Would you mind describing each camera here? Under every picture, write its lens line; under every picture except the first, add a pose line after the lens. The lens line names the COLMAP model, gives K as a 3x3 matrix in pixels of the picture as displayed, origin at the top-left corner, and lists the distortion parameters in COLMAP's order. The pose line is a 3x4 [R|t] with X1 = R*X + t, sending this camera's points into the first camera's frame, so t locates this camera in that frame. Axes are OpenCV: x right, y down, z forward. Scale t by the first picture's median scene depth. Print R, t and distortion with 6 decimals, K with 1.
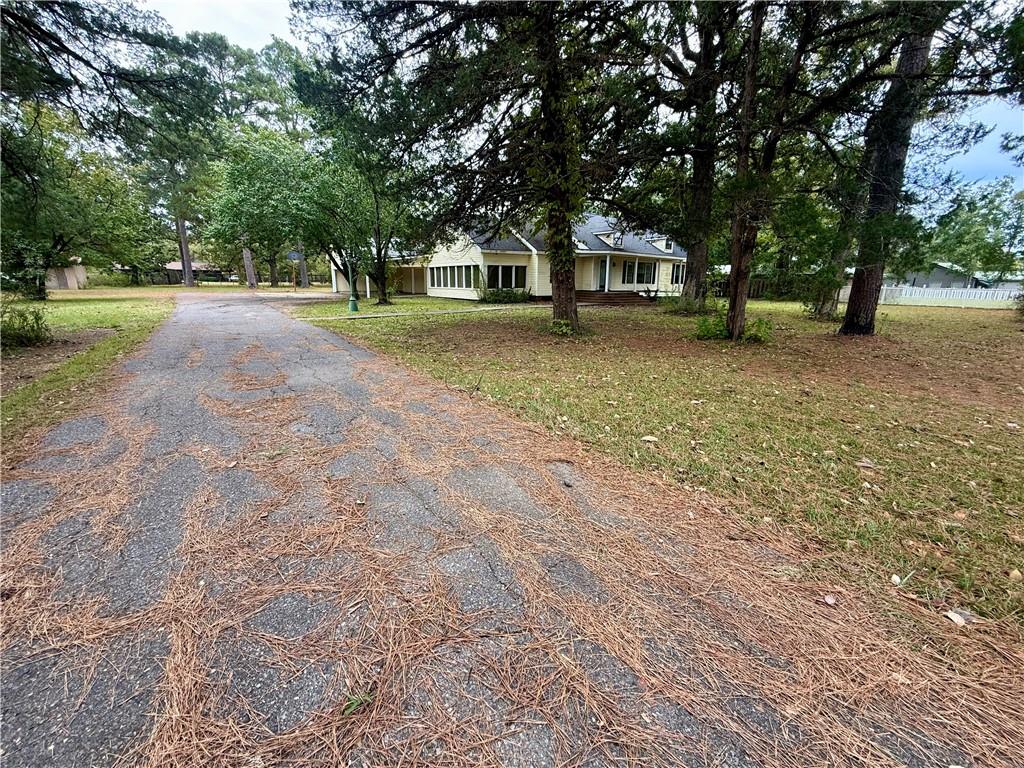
lens RADIAL K [[408.1, 0, 510.9], [0, 408.1, 386.1], [0, 0, 1]] dist [-0.002760, 0.000544]
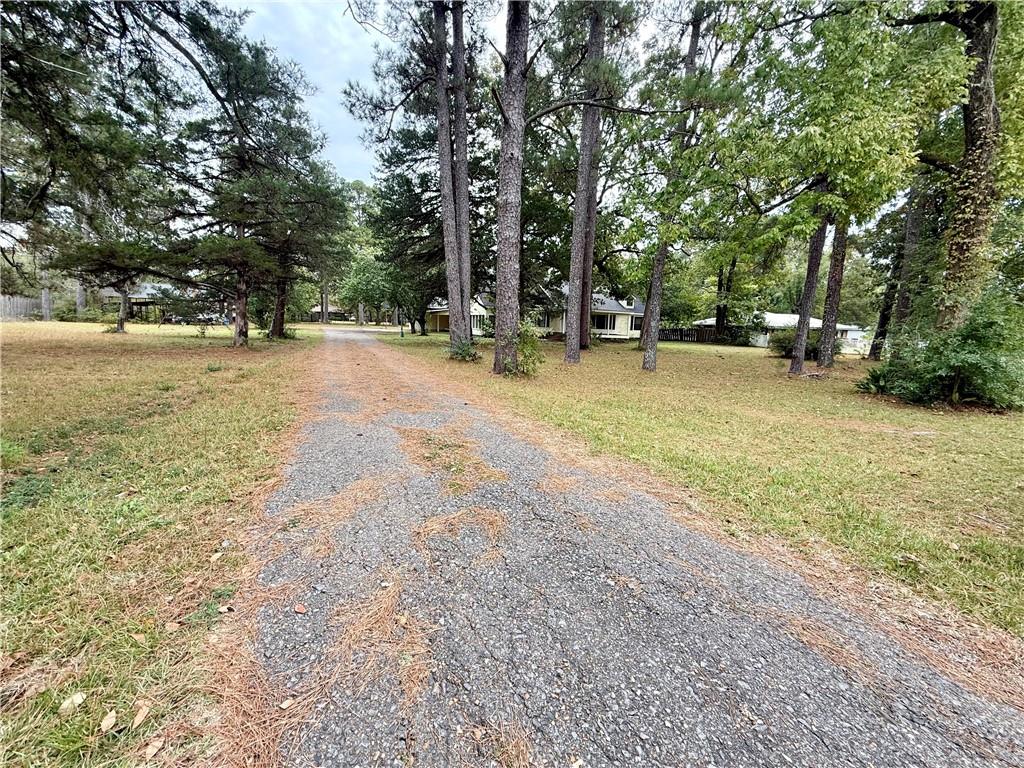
lens RADIAL K [[408.1, 0, 516.9], [0, 408.1, 382.0], [0, 0, 1]] dist [-0.002760, 0.000544]
pose [[0.978585, 0.052159, -0.199126, 0.267963], [-0.074314, 0.991643, -0.105460, 0.094141], [0.191962, 0.117999, 0.974283, -0.381253]]
